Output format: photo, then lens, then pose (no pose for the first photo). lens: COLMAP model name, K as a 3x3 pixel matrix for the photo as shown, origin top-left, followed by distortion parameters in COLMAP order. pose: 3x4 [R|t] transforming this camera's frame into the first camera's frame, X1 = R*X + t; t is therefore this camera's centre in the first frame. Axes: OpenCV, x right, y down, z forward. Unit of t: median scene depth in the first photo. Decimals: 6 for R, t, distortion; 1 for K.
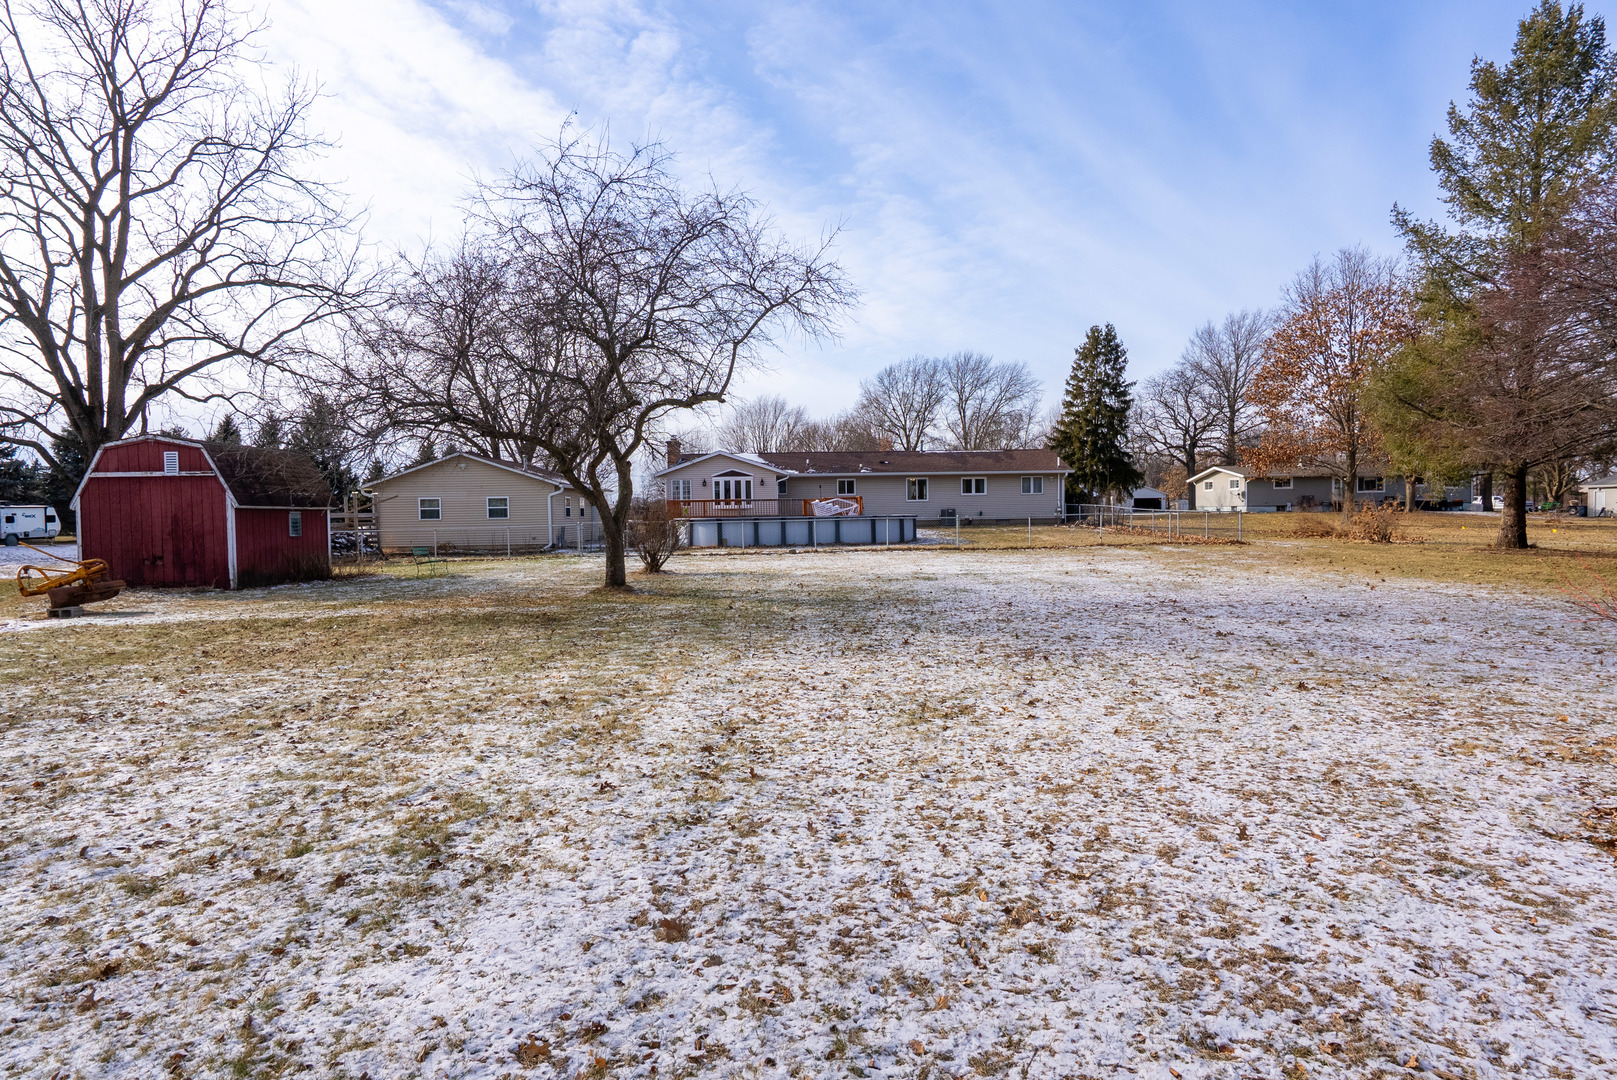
lens RADIAL K [[832.4, 0, 808.5], [0, 832.4, 540.0], [0, 0, 1]] dist [0.002205, 0.000407]
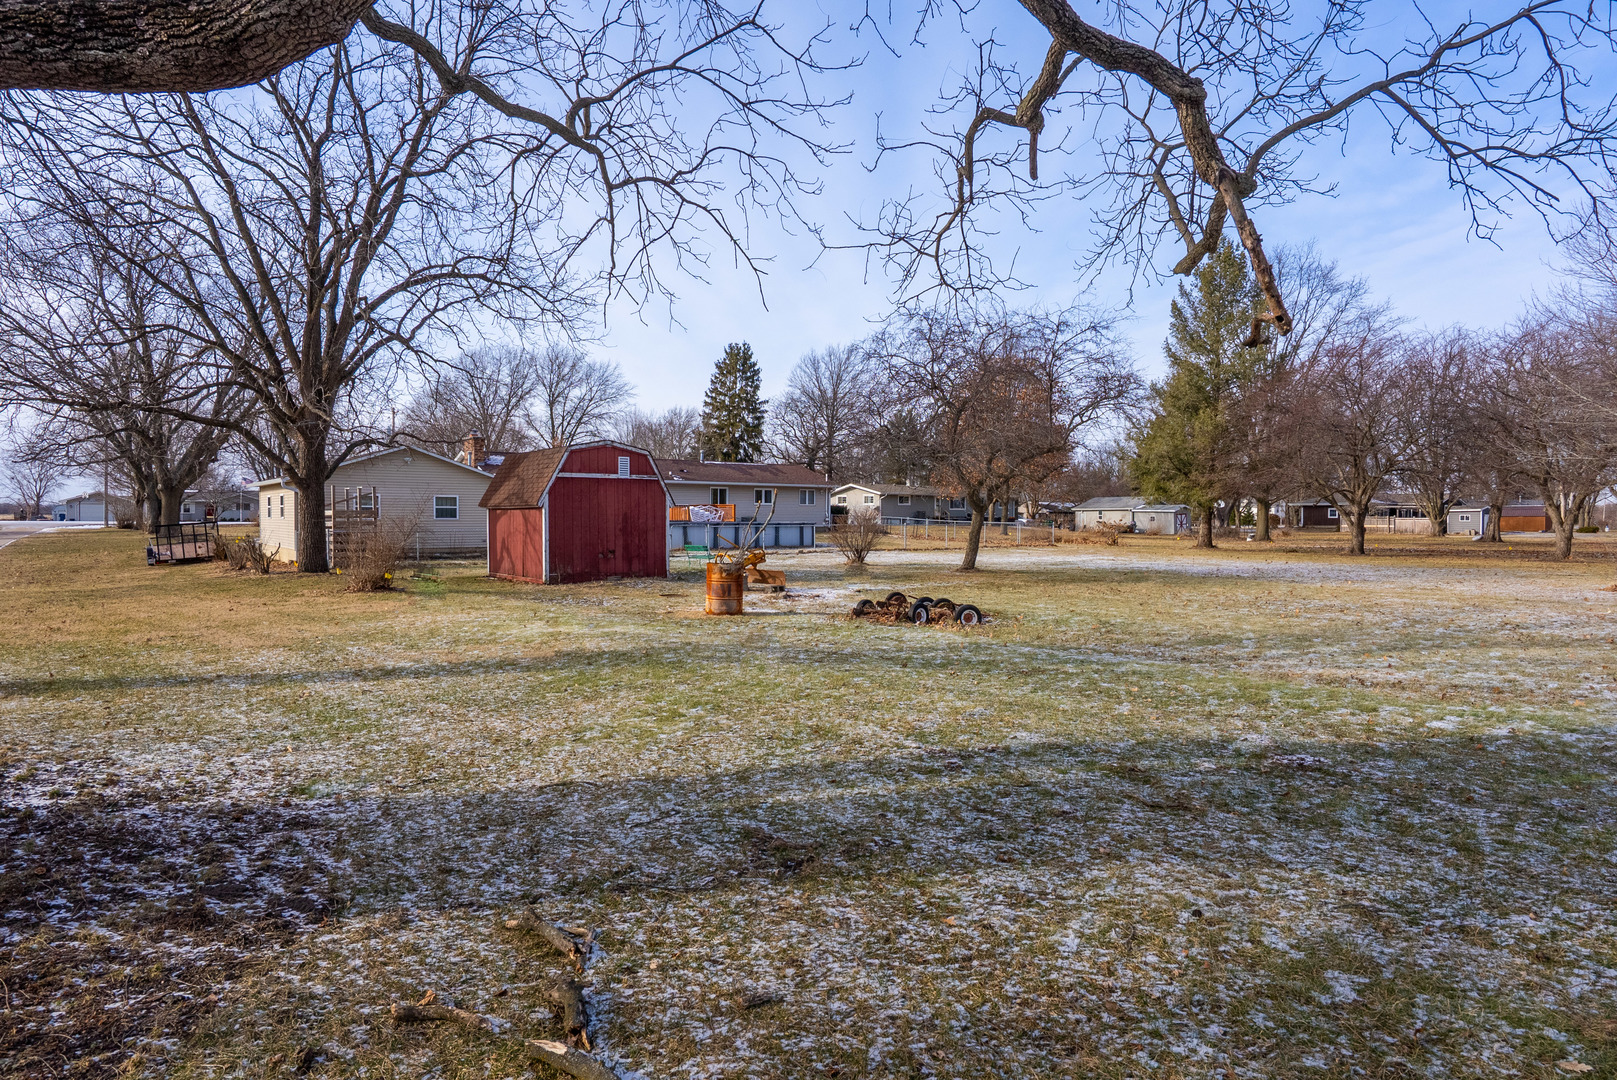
lens RADIAL K [[968.8, 0, 808.5], [0, 968.8, 540.0], [0, 0, 1]] dist [-0.001063, -0.000197]
pose [[0.827042, 0.005561, 0.562112, -0.316305], [0.002450, 0.999906, -0.013497, 0.006463], [-0.562134, 0.012540, 0.826951, -0.059314]]
